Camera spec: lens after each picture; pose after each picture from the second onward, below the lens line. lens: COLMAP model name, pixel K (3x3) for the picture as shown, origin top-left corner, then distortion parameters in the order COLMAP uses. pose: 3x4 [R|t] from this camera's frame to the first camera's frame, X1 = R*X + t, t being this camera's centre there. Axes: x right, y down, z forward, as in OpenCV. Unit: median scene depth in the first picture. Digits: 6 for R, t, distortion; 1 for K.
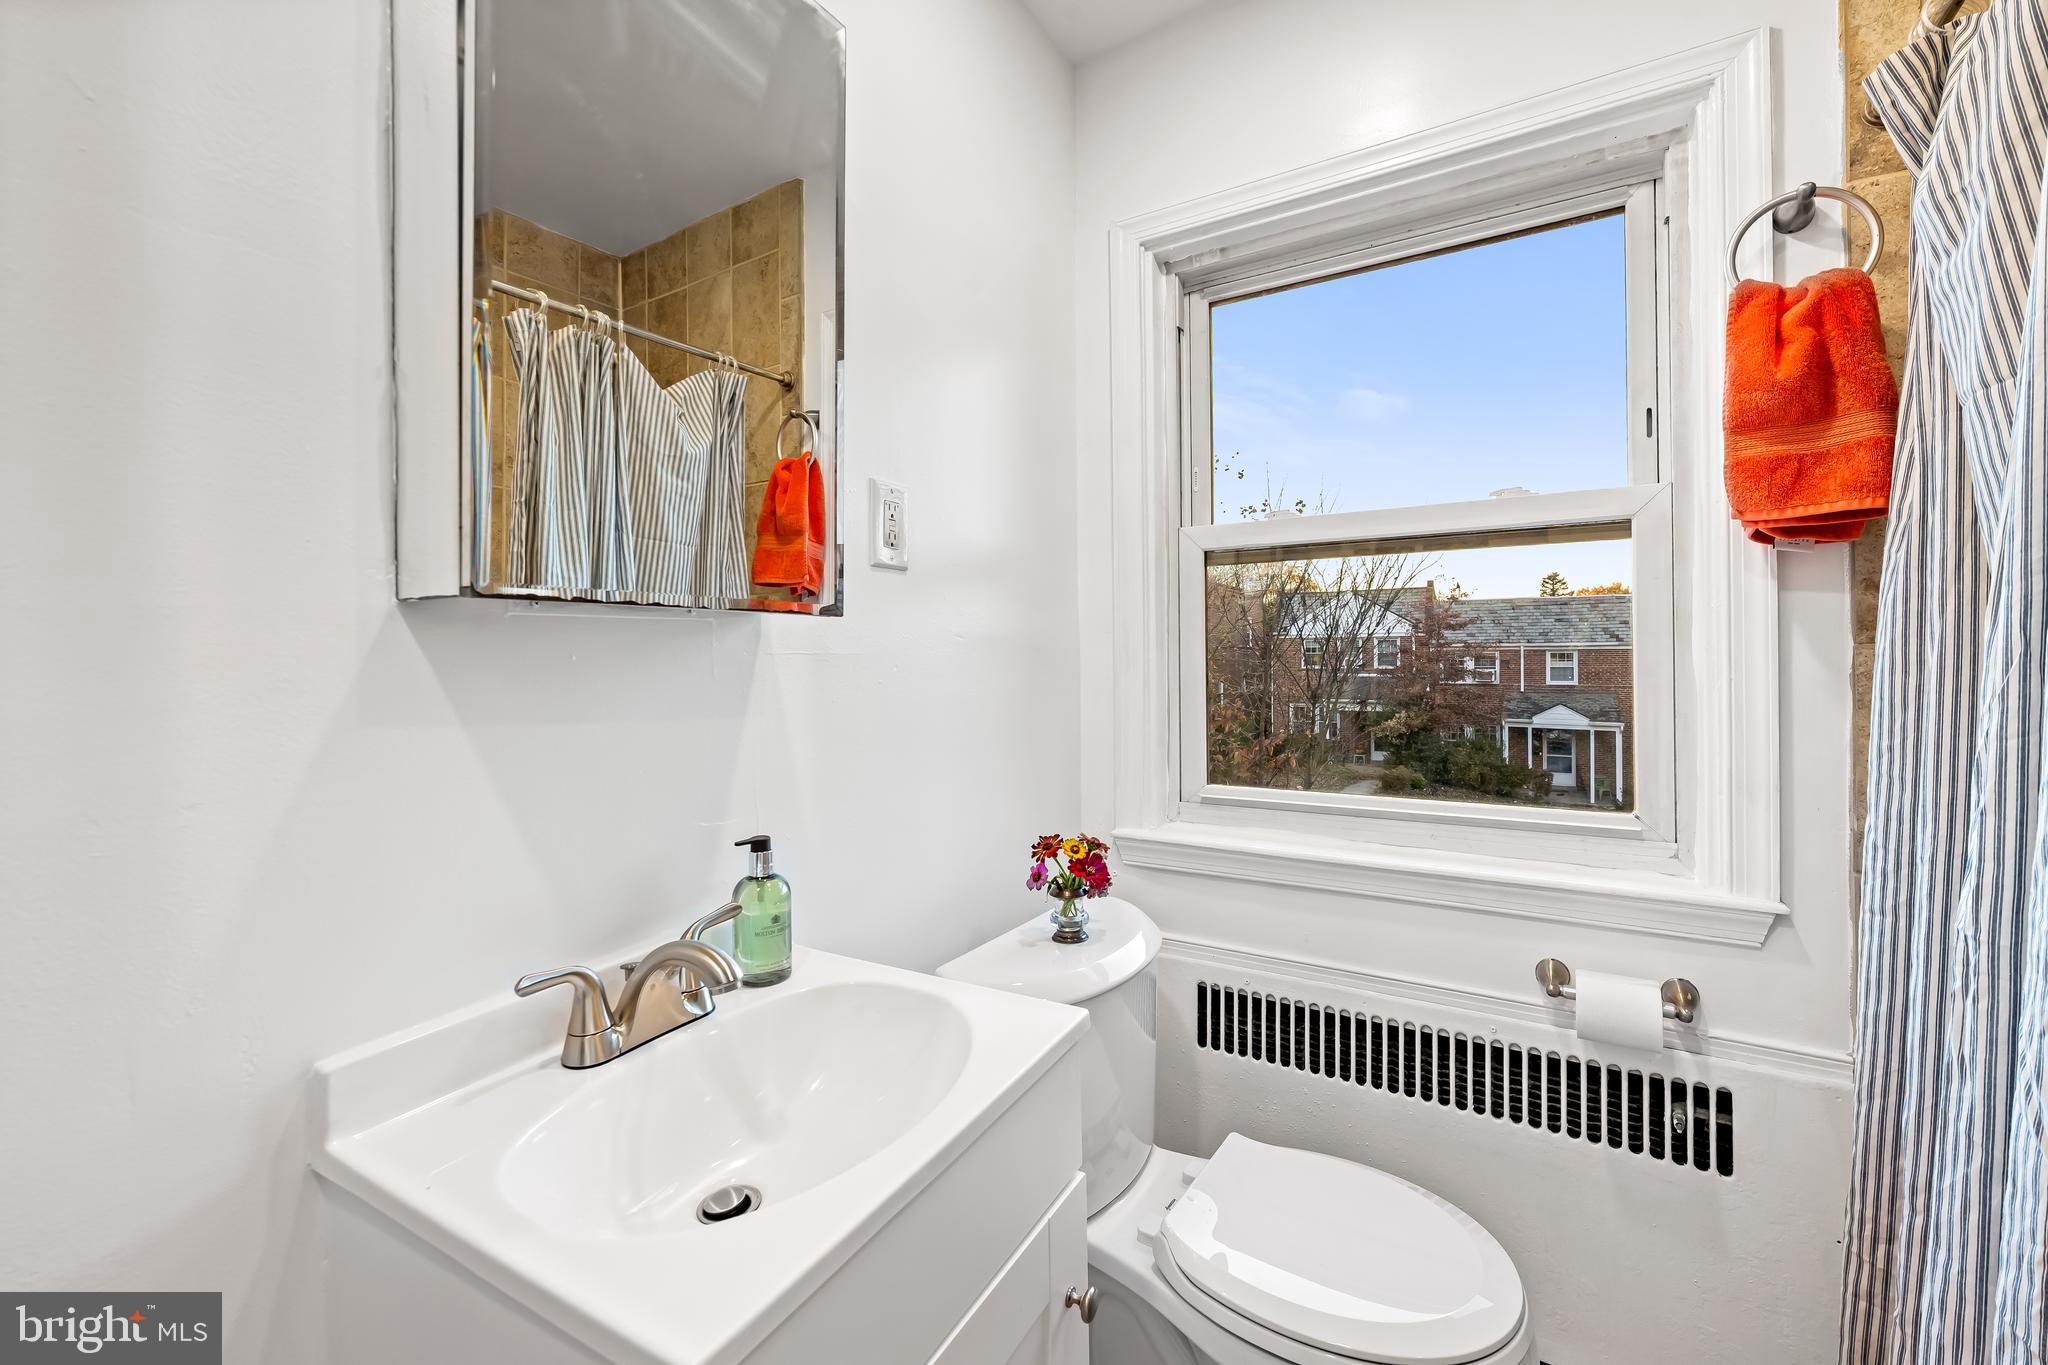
lens RADIAL K [[840.4, 0, 1030.1], [0, 840.4, 680.1], [0, 0, 1]] dist [-0.006834, 0.000456]
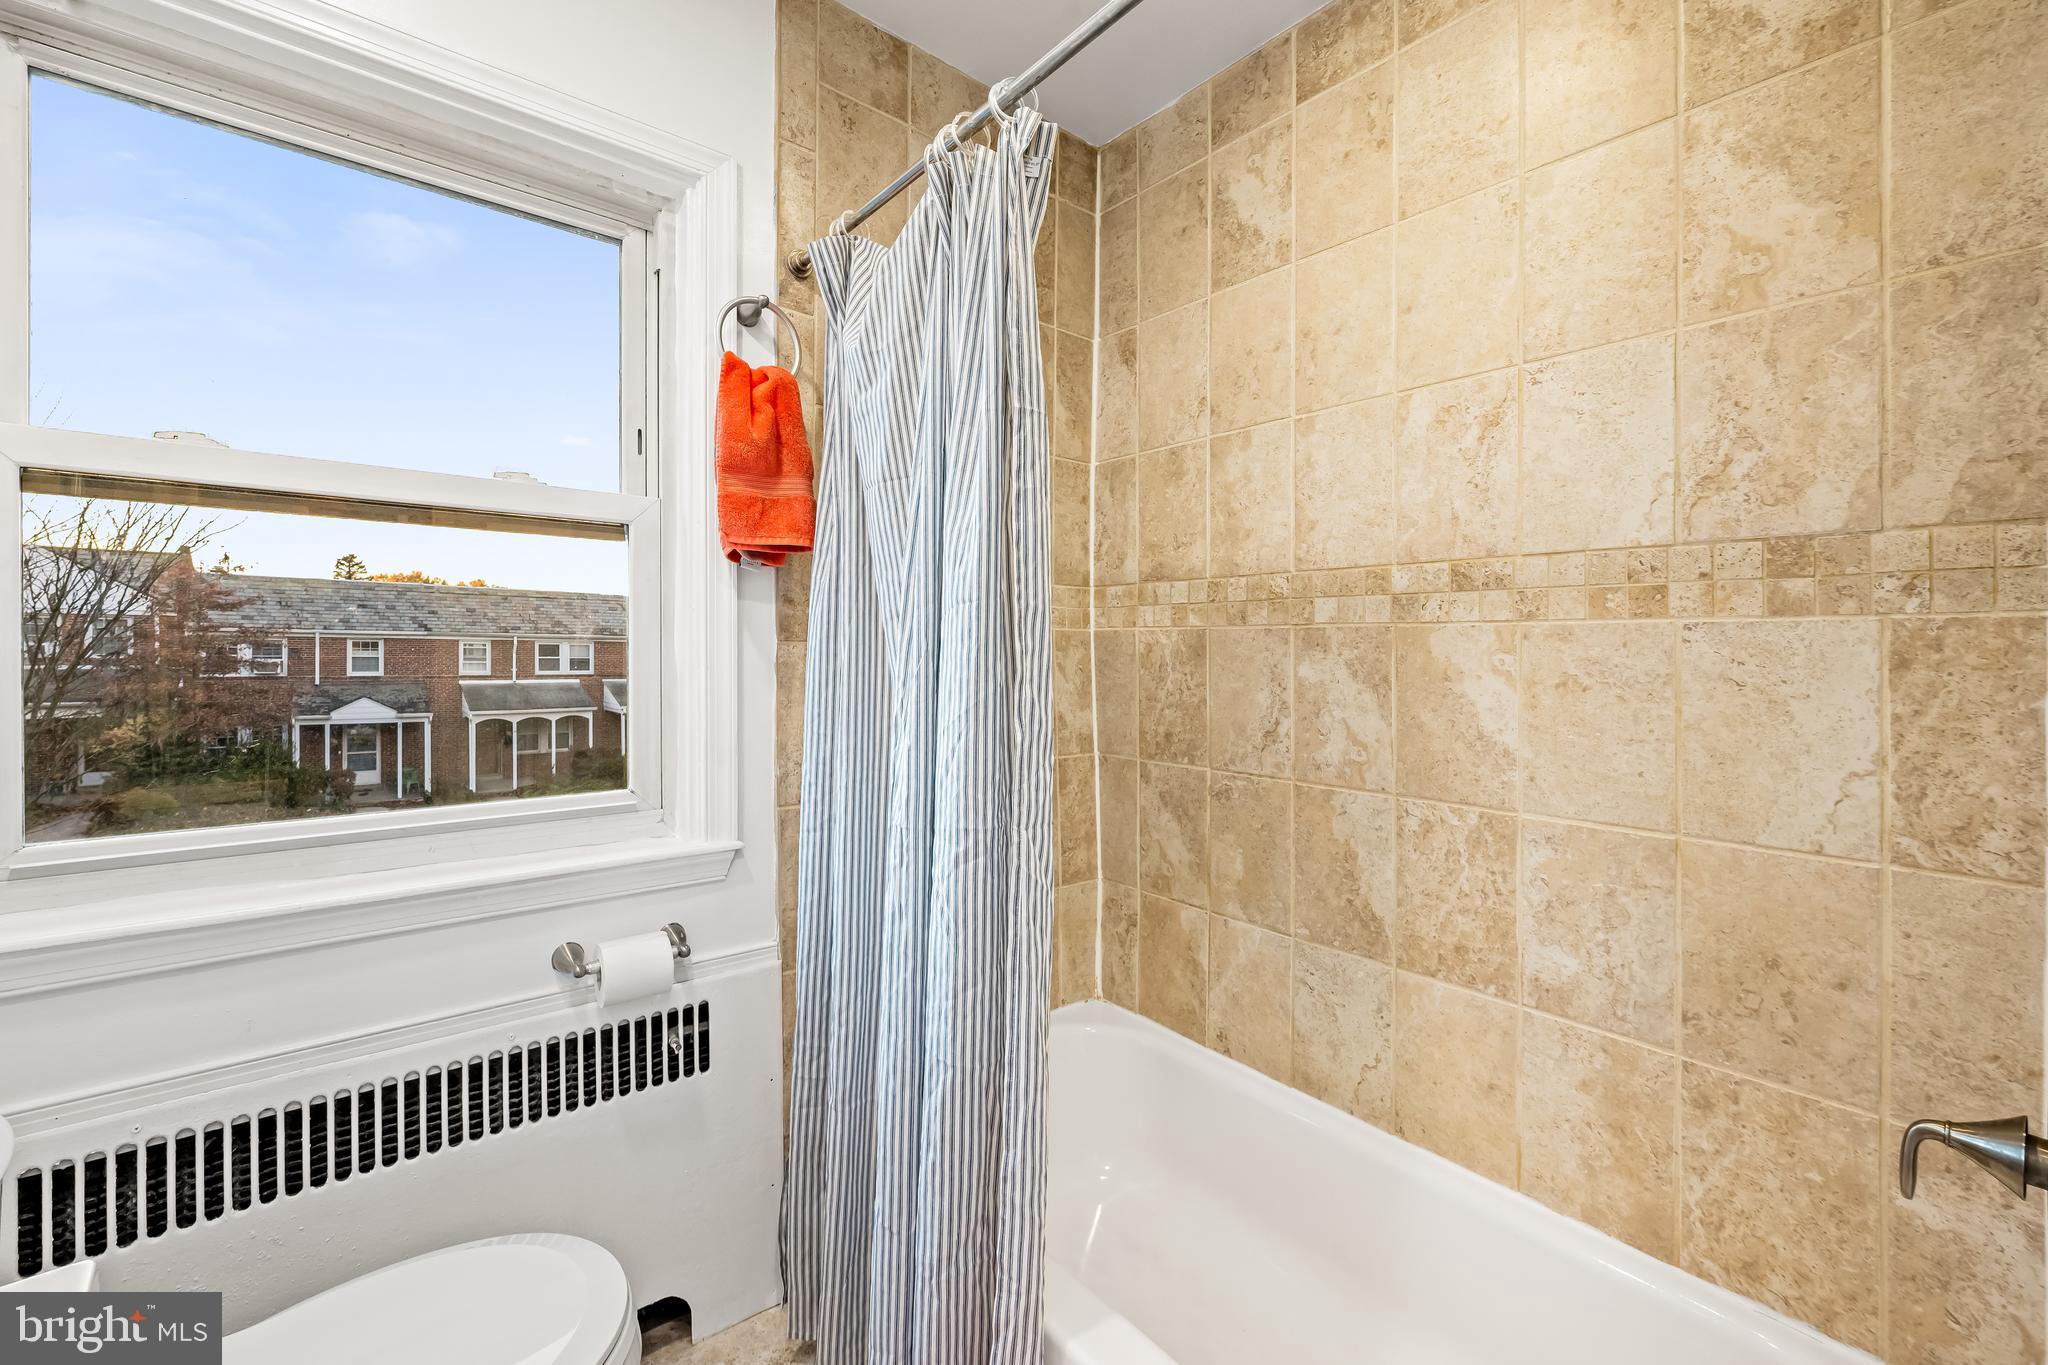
lens RADIAL K [[840.4, 0, 1029.9], [0, 840.4, 667.6], [0, 0, 1]] dist [-0.006834, 0.000456]
pose [[0.317761, -0.008720, 0.948131, -0.172959], [0.011464, 0.999920, 0.005354, -0.002244], [-0.948101, 0.009168, 0.317836, 0.143152]]
